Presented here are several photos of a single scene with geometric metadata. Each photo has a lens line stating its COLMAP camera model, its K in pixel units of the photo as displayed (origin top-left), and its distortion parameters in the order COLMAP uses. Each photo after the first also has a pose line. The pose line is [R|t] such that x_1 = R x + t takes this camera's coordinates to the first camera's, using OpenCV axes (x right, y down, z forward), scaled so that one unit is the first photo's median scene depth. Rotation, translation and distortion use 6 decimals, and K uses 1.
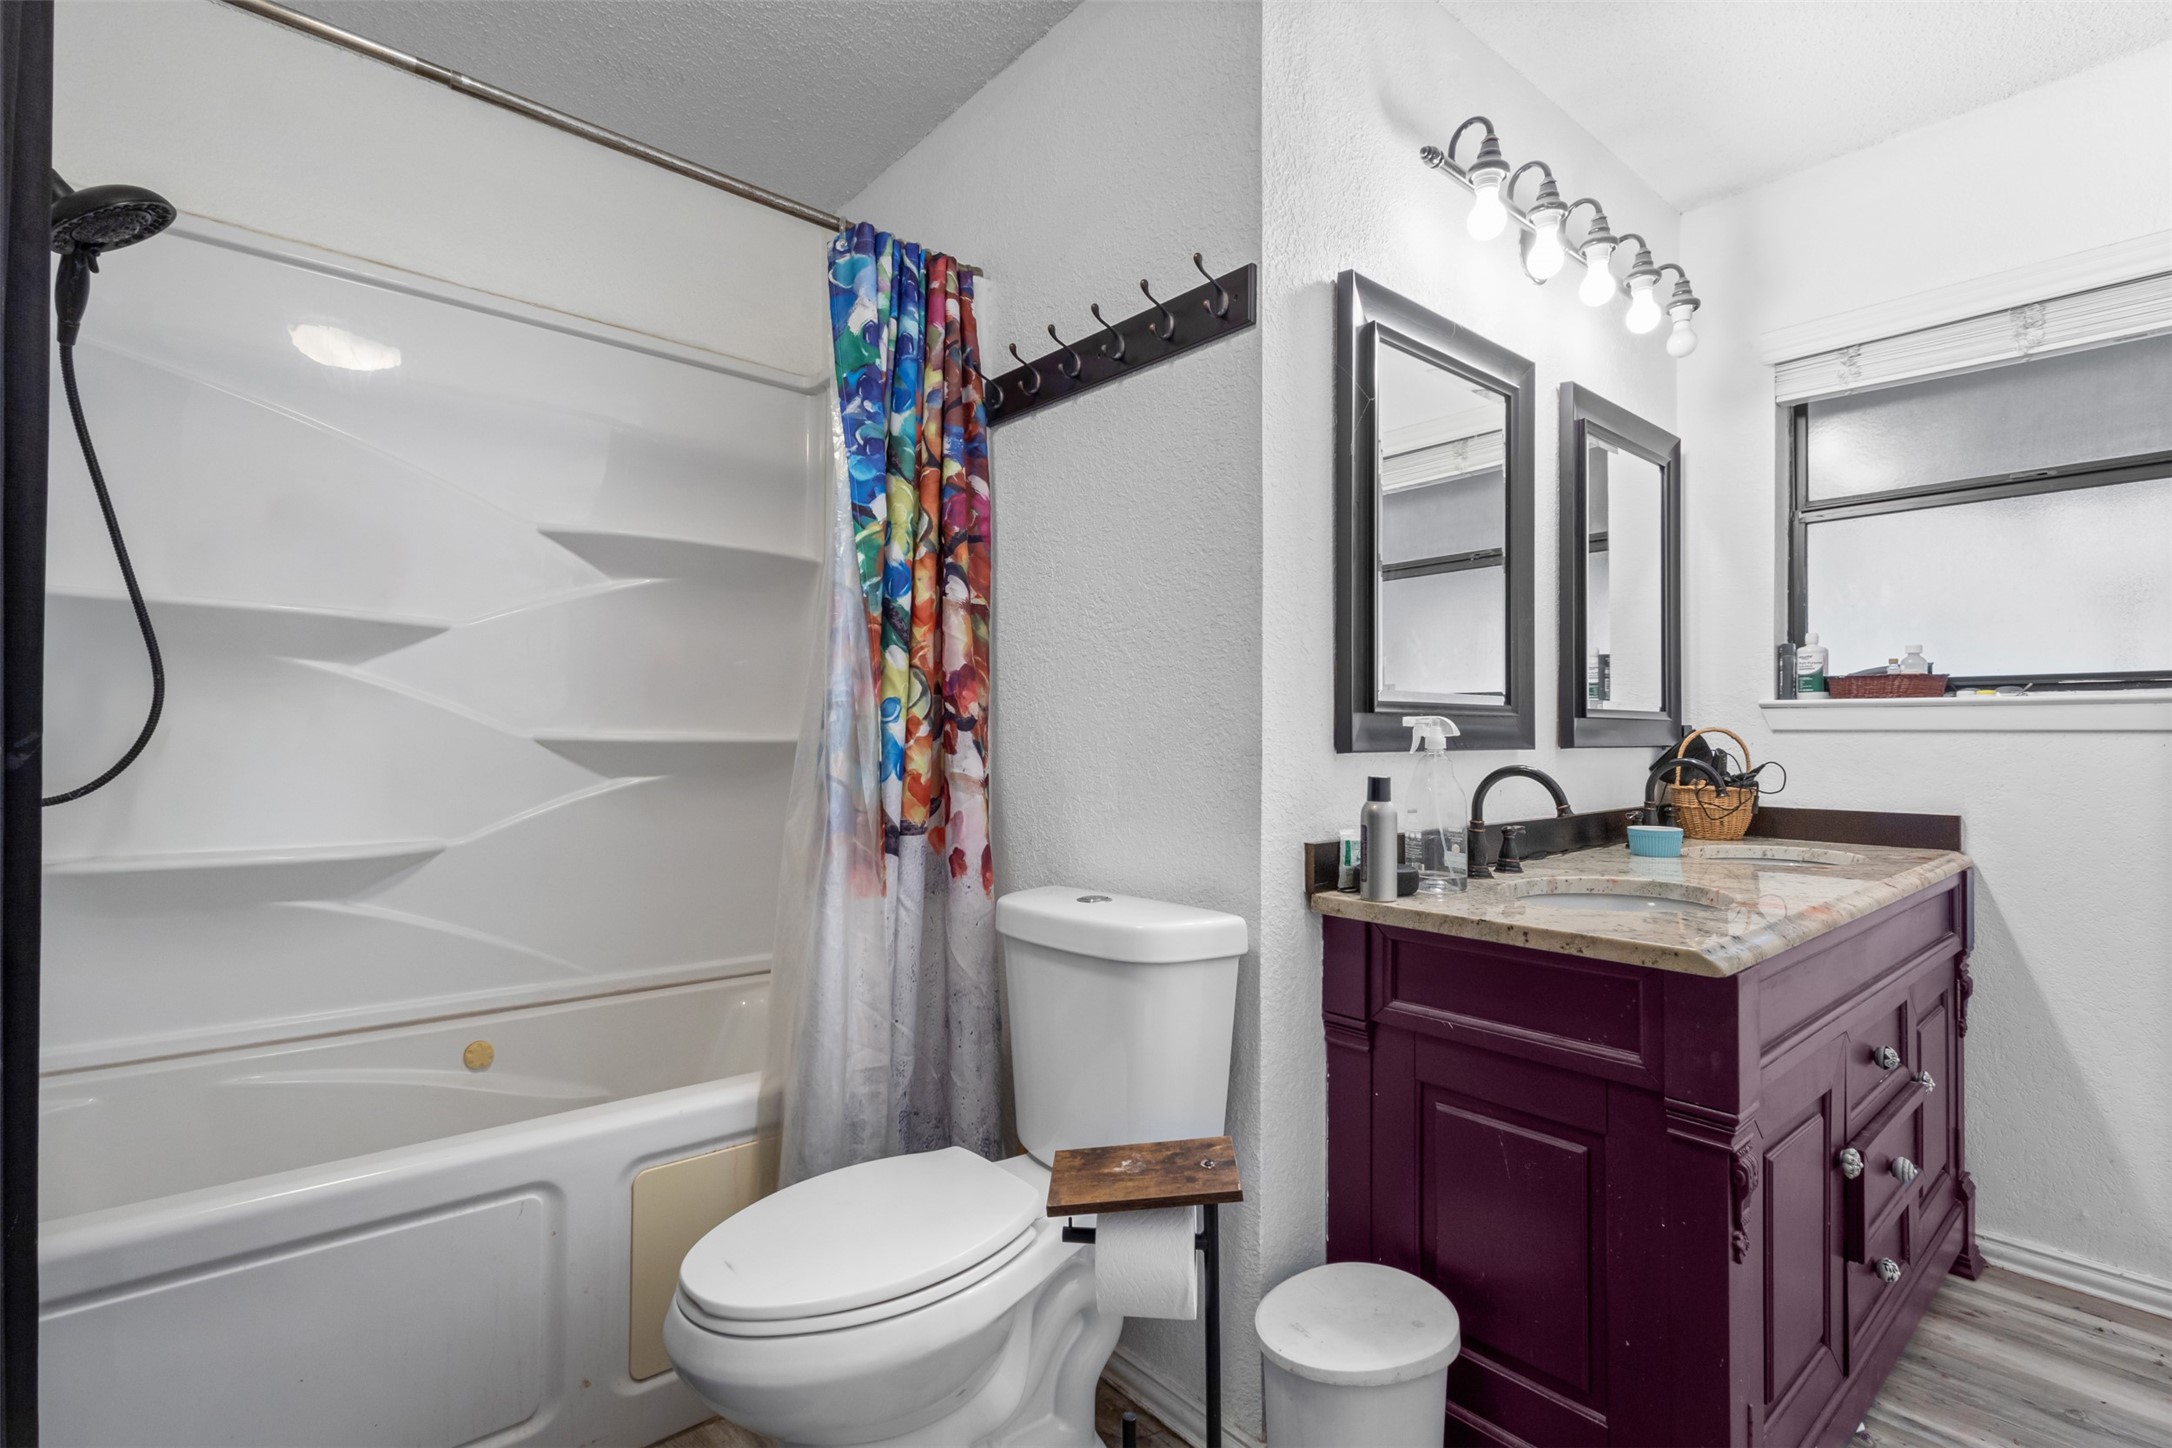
lens RADIAL K [[1001.7, 0, 1085.2], [0, 1001.7, 724.3], [0, 0, 1]] dist [-0.000872, 0.002621]
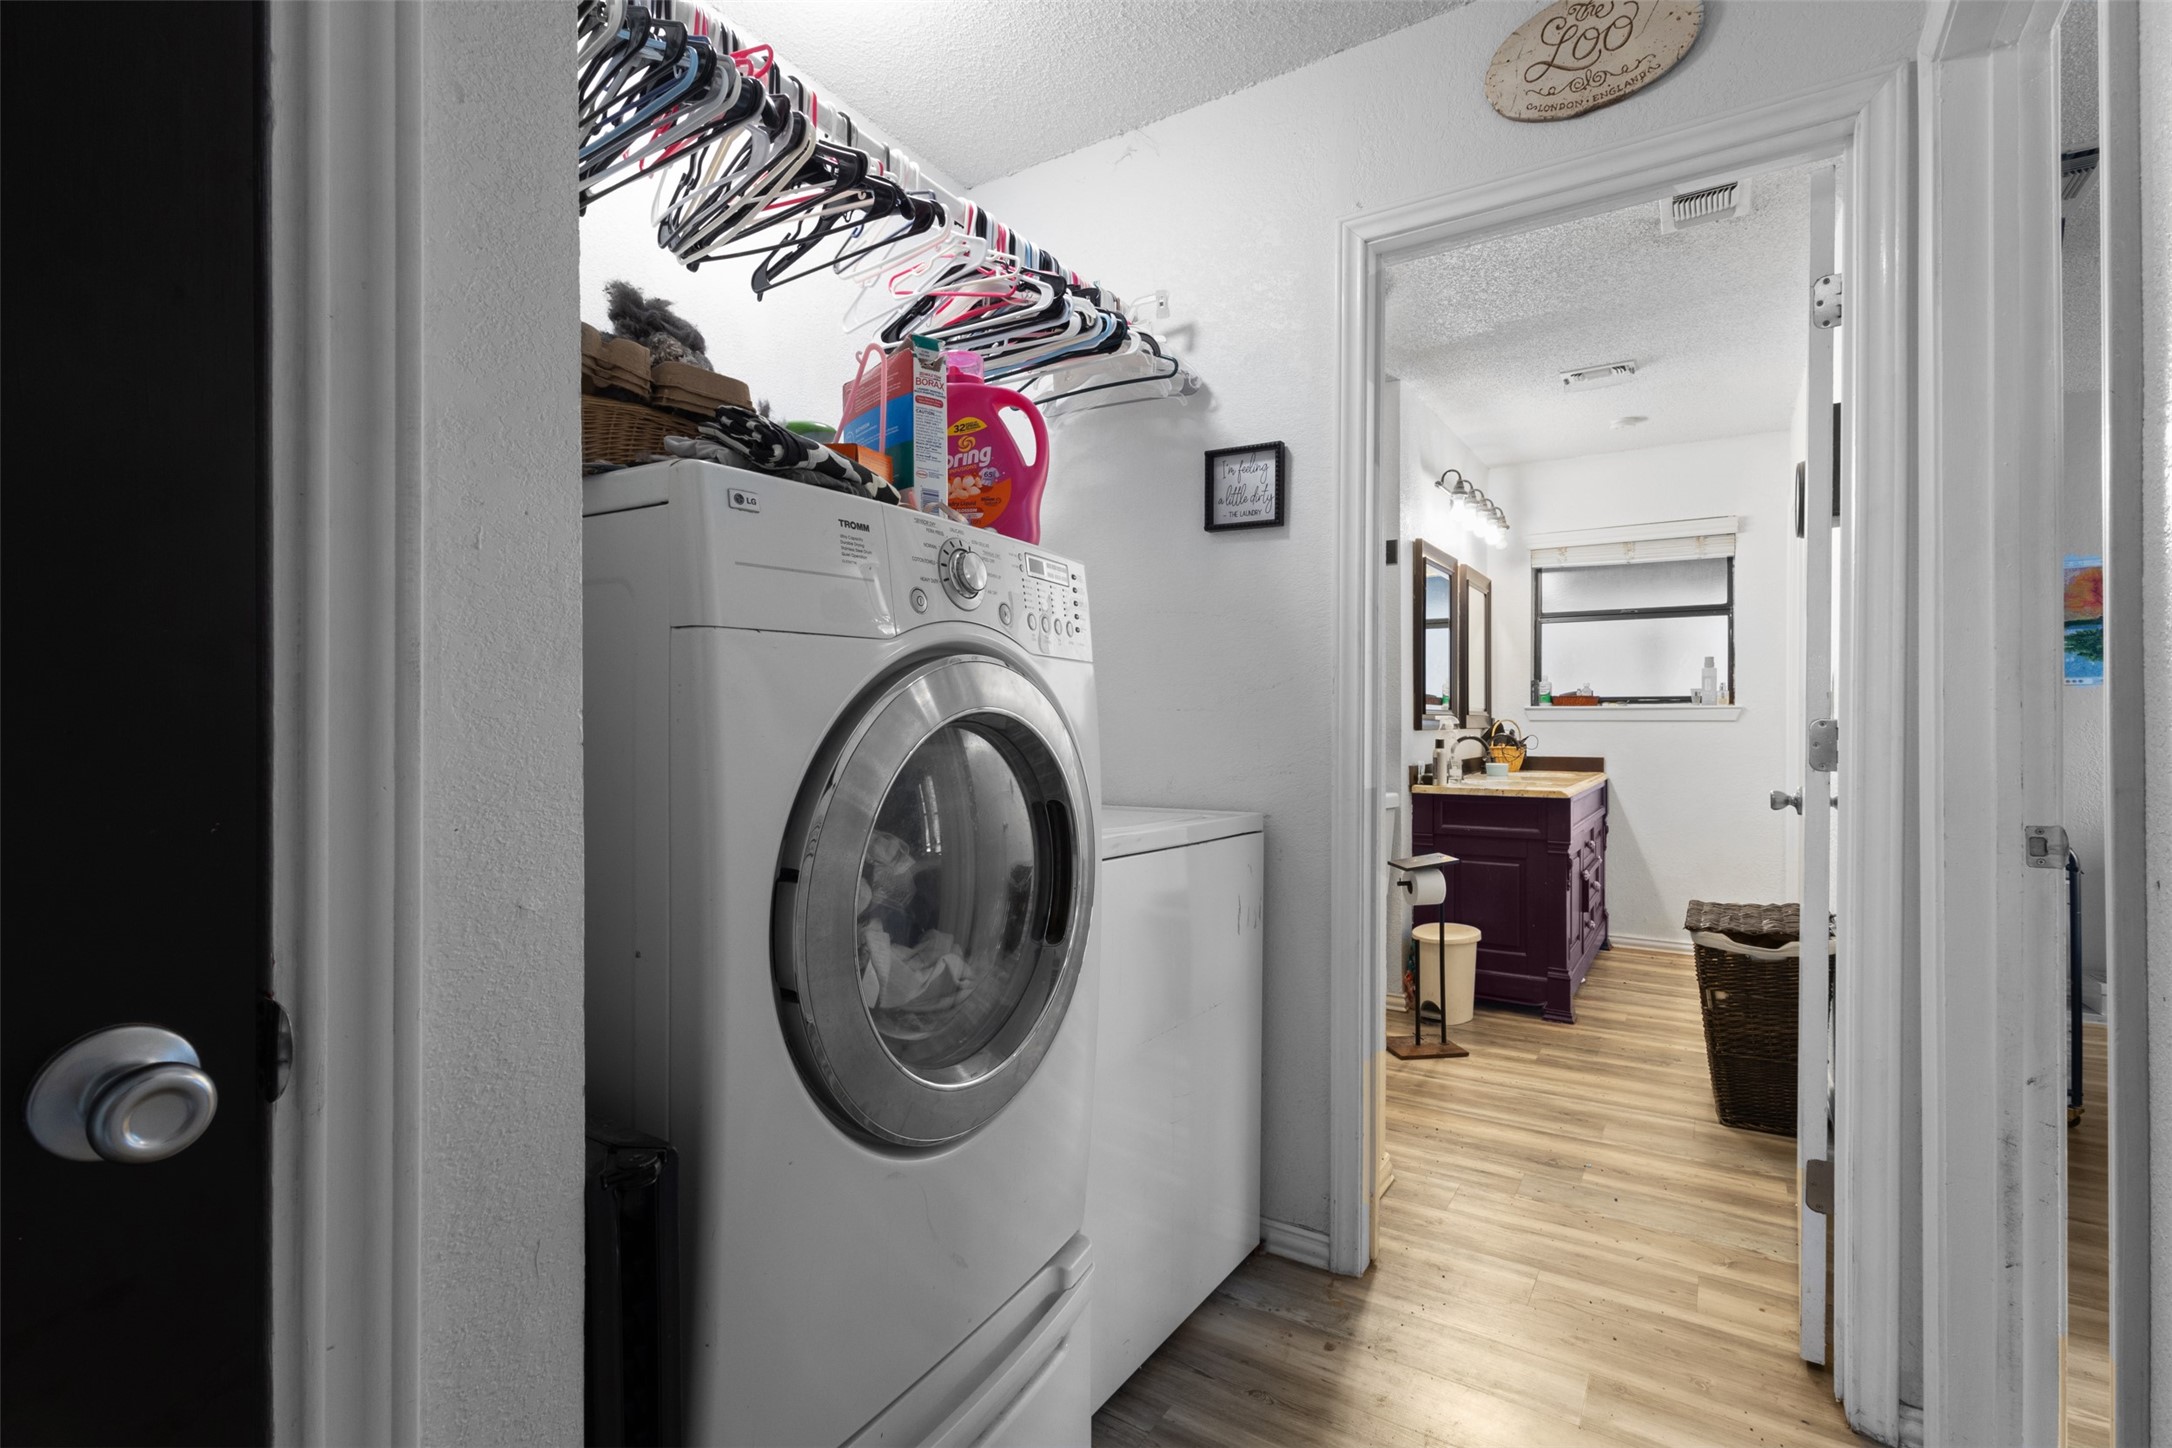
lens RADIAL K [[1001.7, 0, 1082.6], [0, 1001.7, 725.9], [0, 0, 1]] dist [-0.000872, 0.002621]
pose [[0.956454, -0.004307, 0.291852, -0.945551], [0.001443, 0.999949, 0.010026, -0.006196], [-0.291881, -0.009168, 0.956411, -0.854375]]
